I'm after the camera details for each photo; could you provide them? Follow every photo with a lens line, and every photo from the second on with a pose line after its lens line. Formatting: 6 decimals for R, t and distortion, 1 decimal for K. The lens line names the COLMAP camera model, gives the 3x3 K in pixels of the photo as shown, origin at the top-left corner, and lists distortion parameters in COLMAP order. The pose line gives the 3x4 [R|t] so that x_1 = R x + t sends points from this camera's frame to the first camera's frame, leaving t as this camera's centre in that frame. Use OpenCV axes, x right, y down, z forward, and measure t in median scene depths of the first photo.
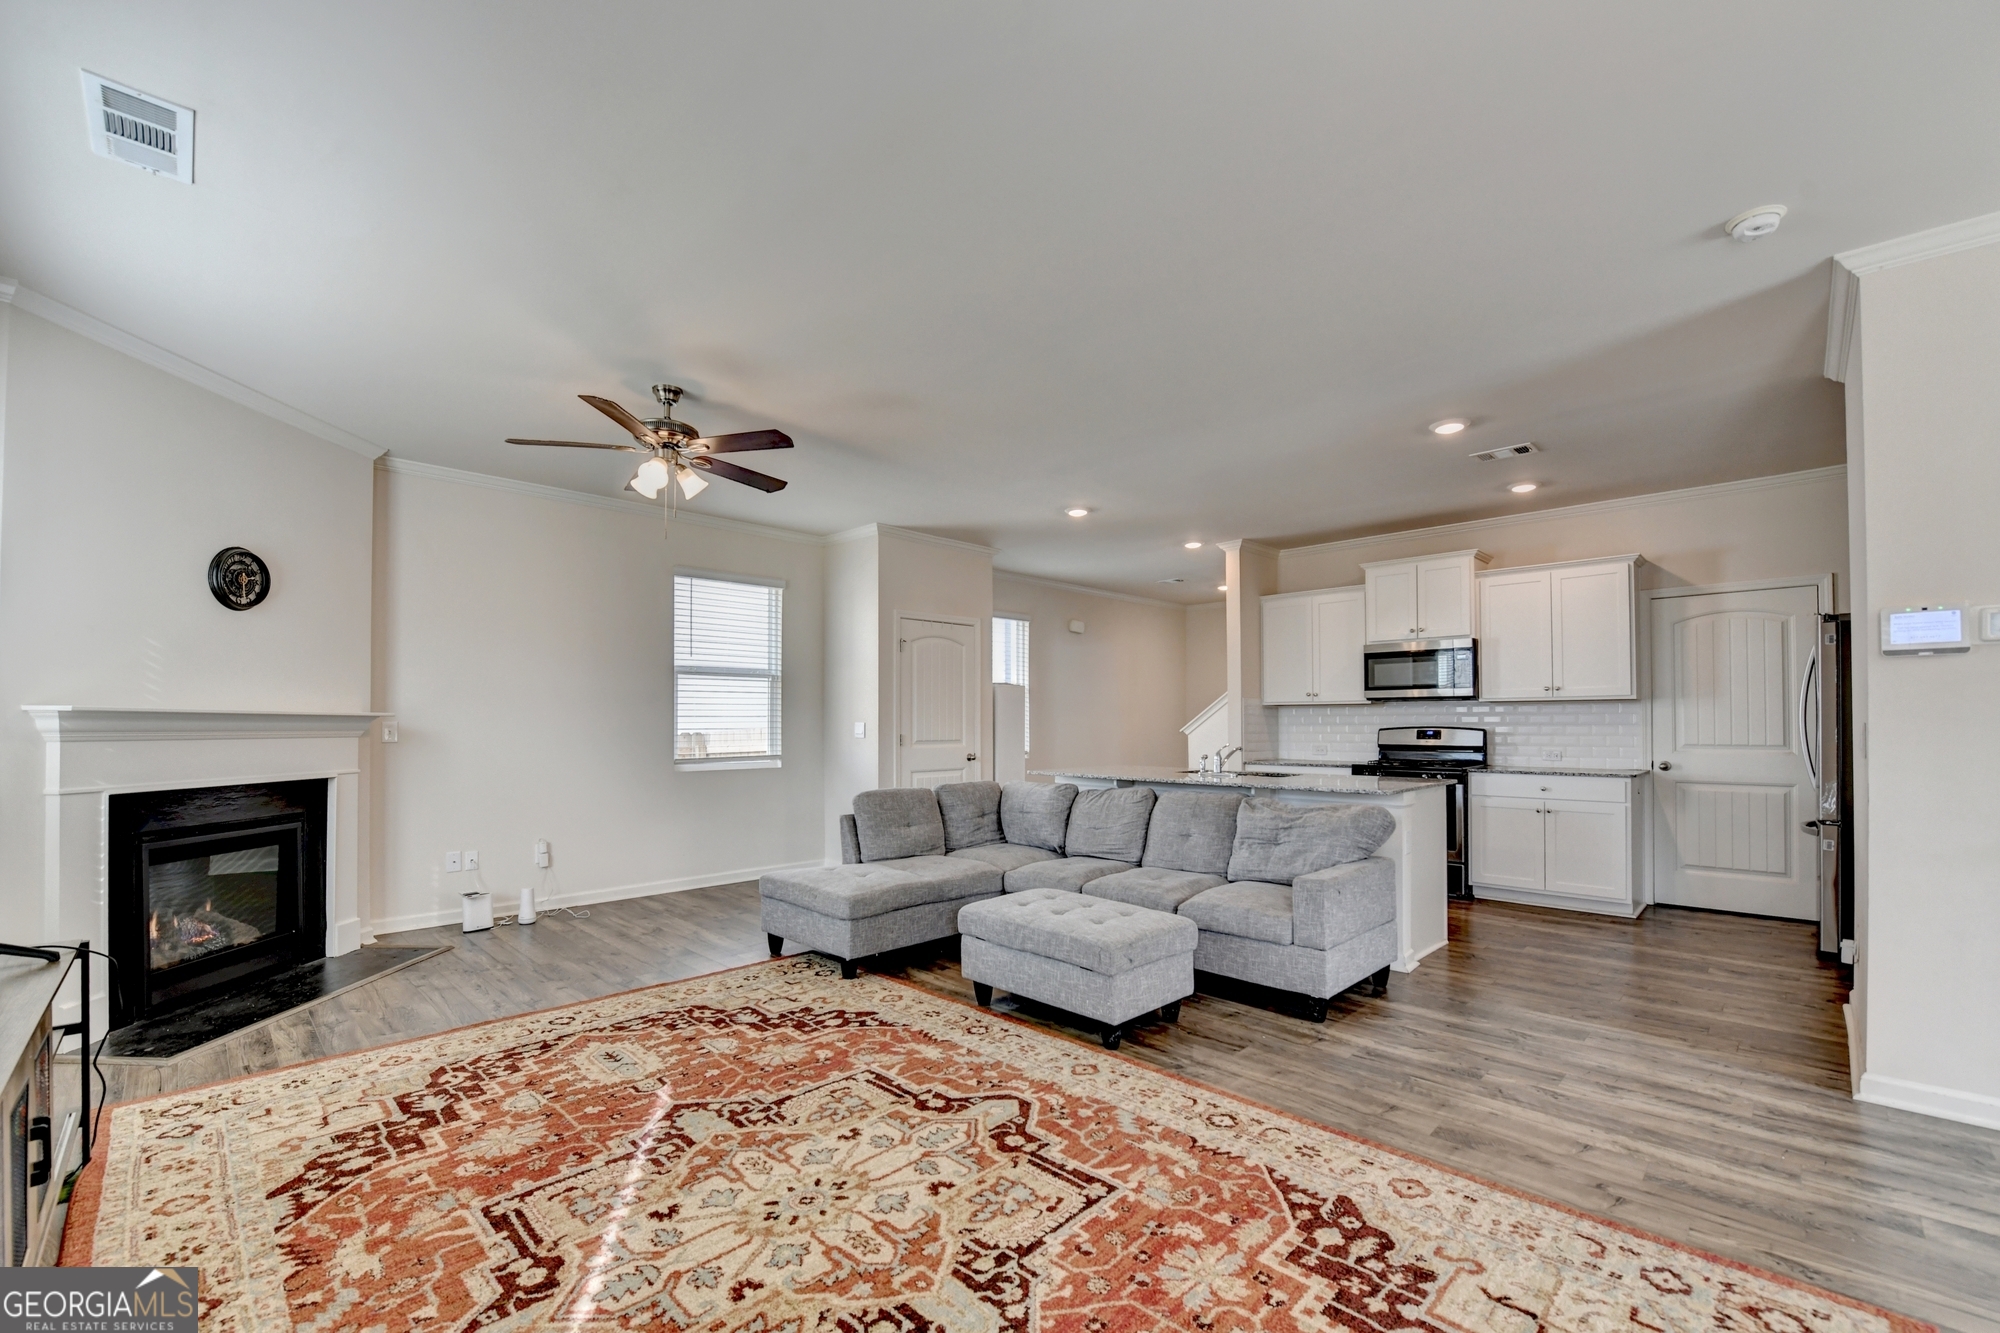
lens RADIAL K [[814.5, 0, 965.2], [0, 814.5, 689.6], [0, 0, 1]] dist [-0.016383, -0.002775]
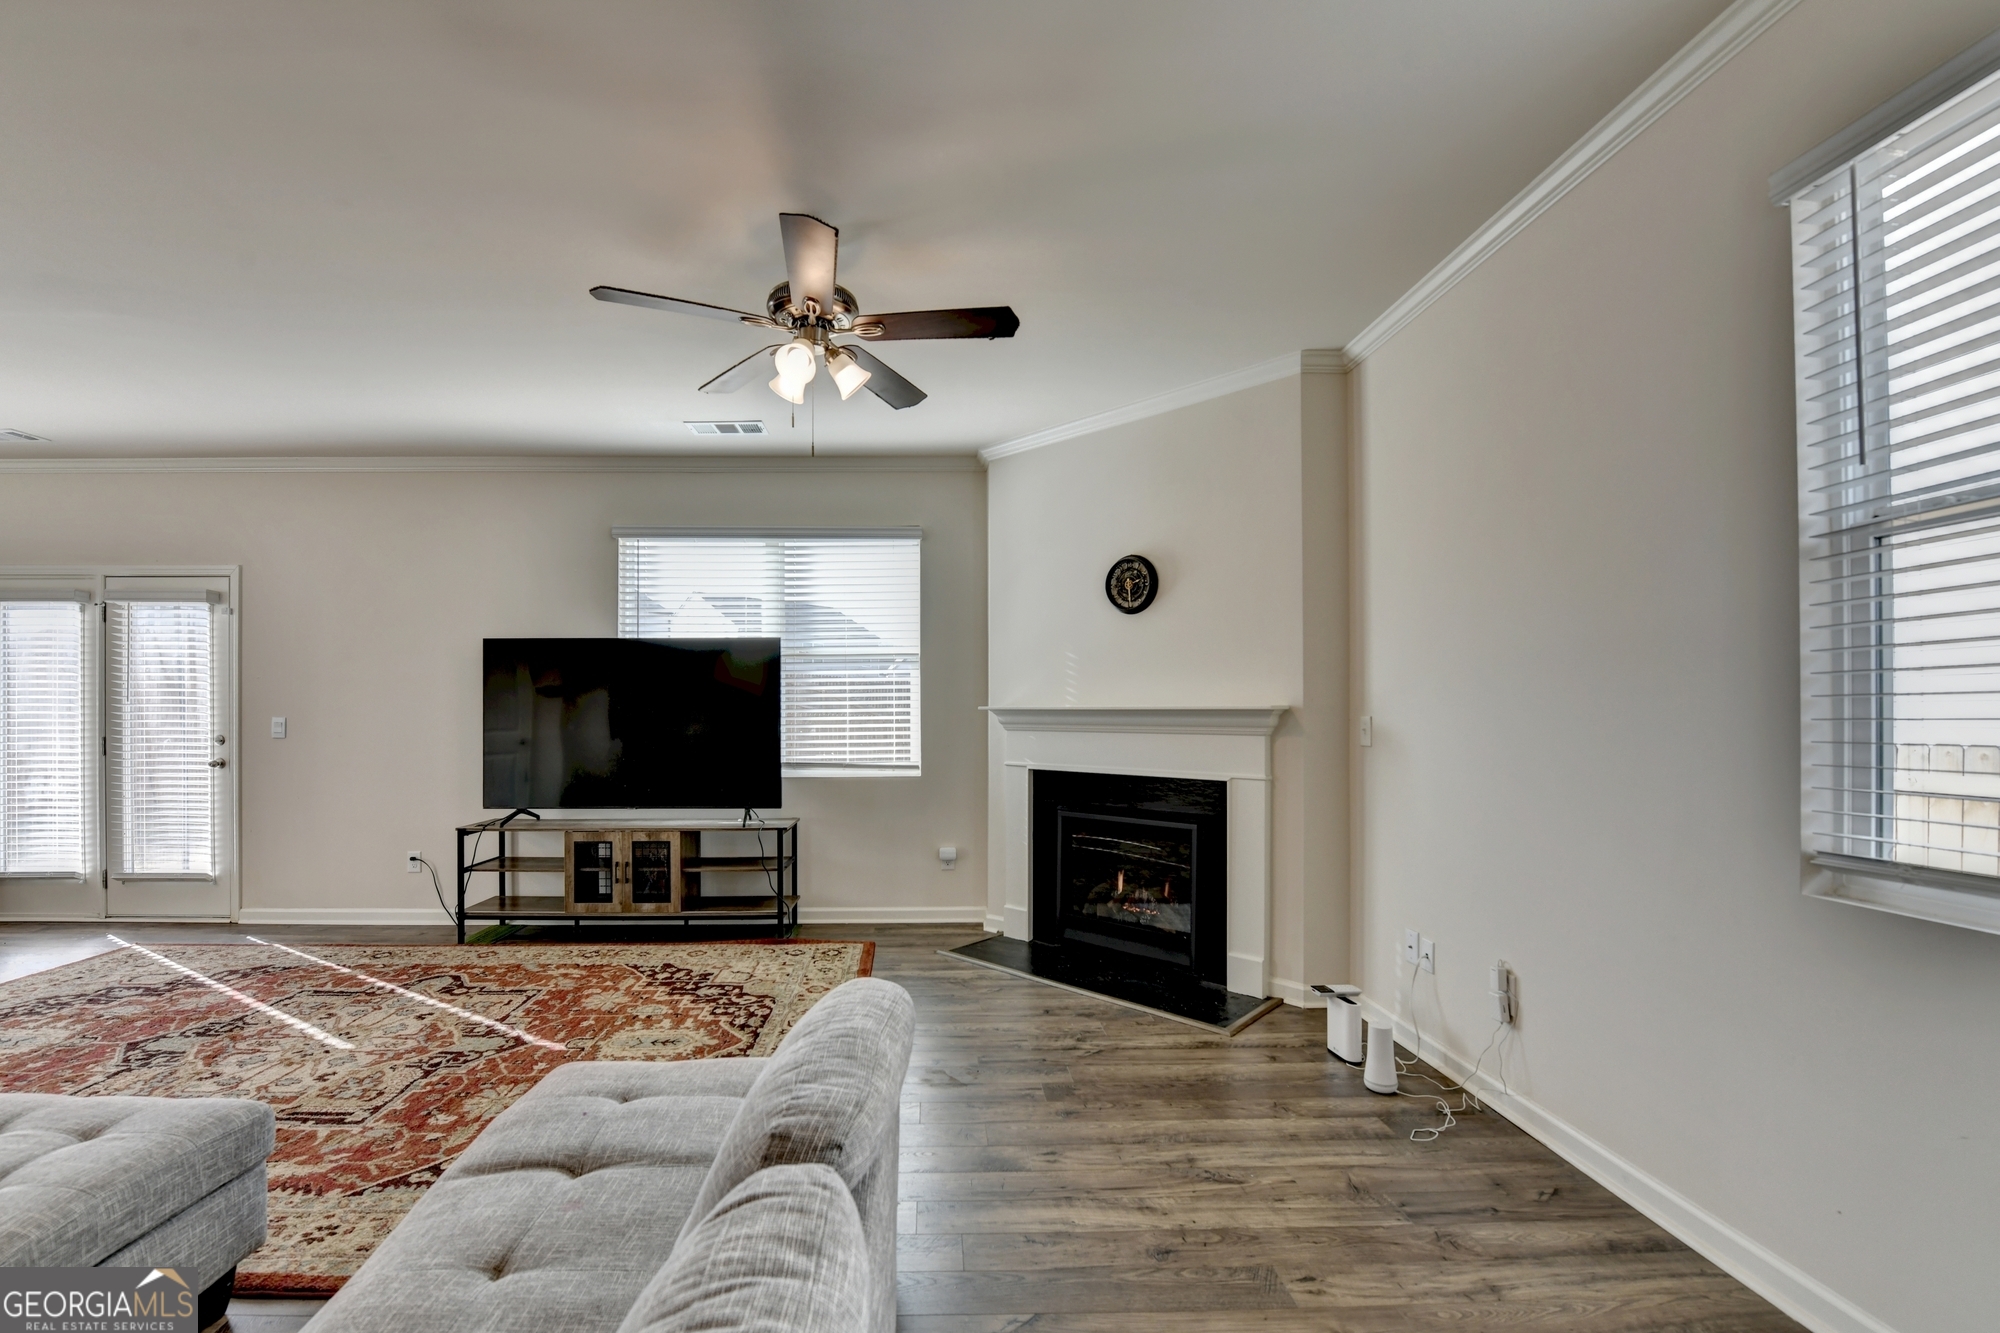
lens RADIAL K [[814.5, 0, 965.2], [0, 814.5, 689.6], [0, 0, 1]] dist [-0.016383, -0.002775]
pose [[-0.658626, -0.023494, -0.752104, 0.121516], [0.030524, 0.997856, -0.057901, 0.082814], [0.751851, -0.061093, -0.656496, 2.295803]]
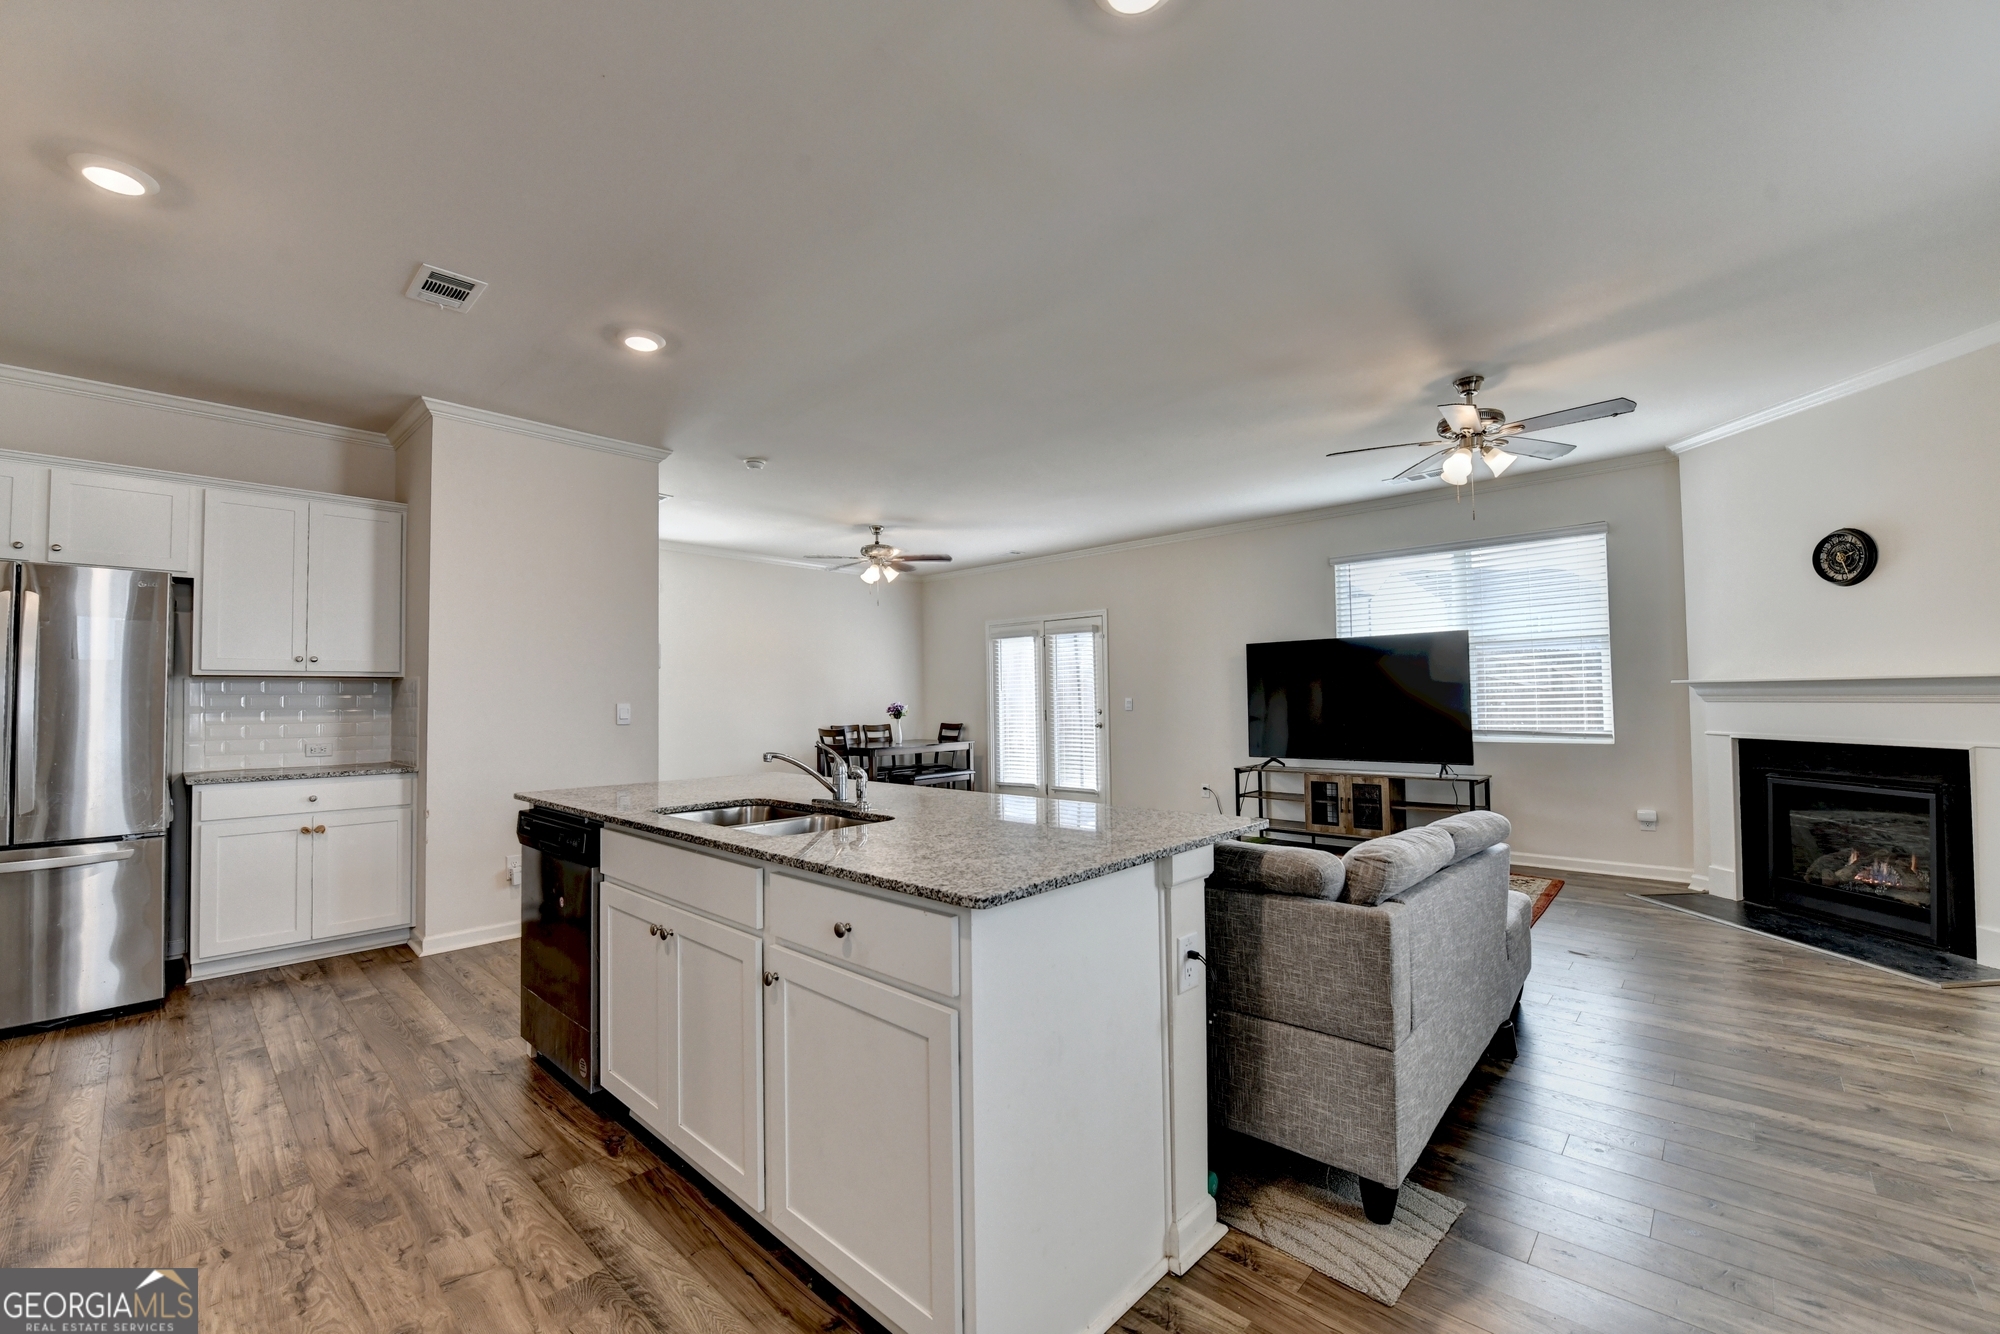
lens RADIAL K [[814.5, 0, 965.2], [0, 814.5, 690.1], [0, 0, 1]] dist [-0.016383, -0.002775]
pose [[-0.999165, 0.011228, -0.039284, 0.554948], [0.013359, 0.998428, -0.054427, 0.125386], [0.038611, -0.054907, -0.997745, 3.040207]]
